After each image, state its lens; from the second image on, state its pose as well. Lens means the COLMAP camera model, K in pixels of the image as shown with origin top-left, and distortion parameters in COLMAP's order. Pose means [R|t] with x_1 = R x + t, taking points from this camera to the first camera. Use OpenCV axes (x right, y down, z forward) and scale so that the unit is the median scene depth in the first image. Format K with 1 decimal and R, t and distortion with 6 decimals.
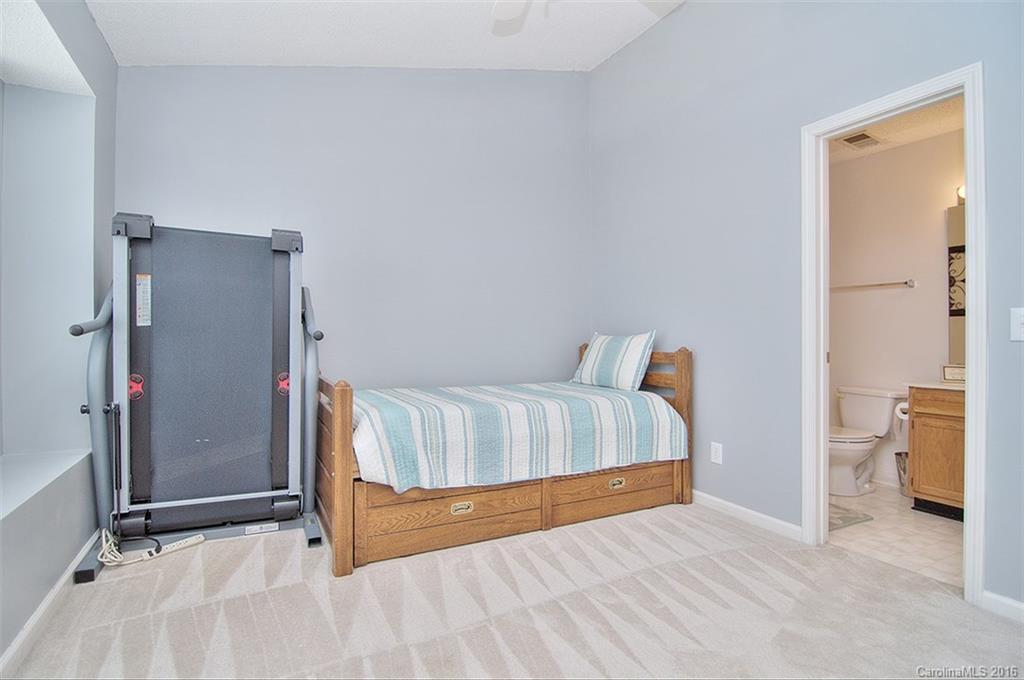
lens RADIAL K [[501.5, 0, 511.2], [0, 501.5, 332.3], [0, 0, 1]] dist [-0.002484, -0.012984]
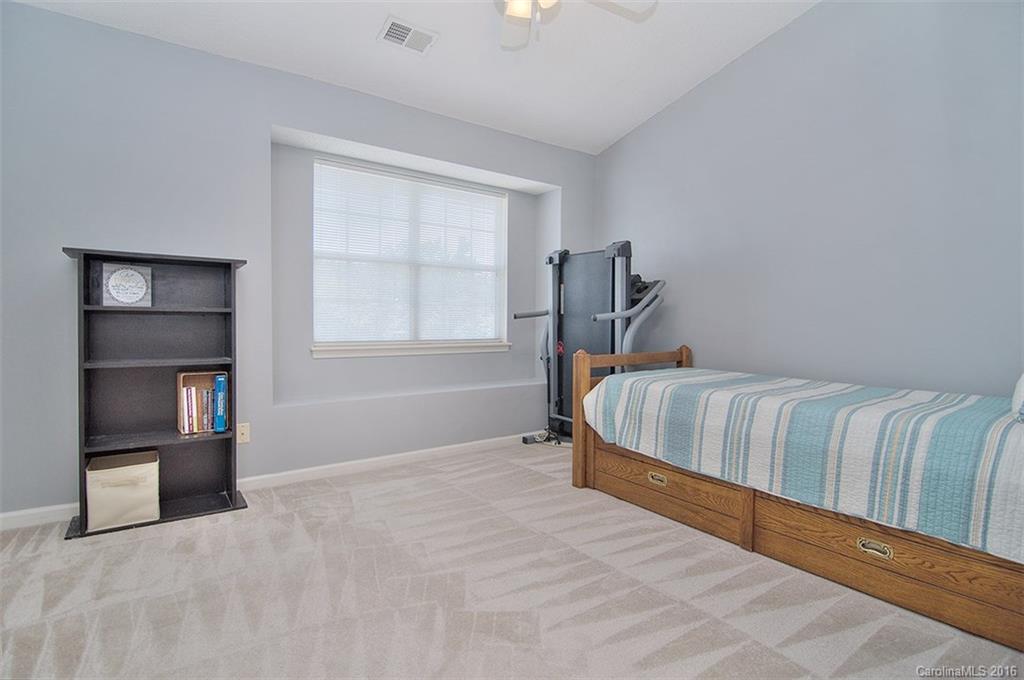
lens RADIAL K [[501.5, 0, 511.2], [0, 501.5, 332.3], [0, 0, 1]] dist [-0.002484, -0.012984]
pose [[0.141961, 0.016927, -0.989728, 0.838199], [-0.000551, 0.999855, 0.017021, 0.020186], [0.989872, -0.001871, 0.141949, 0.501910]]
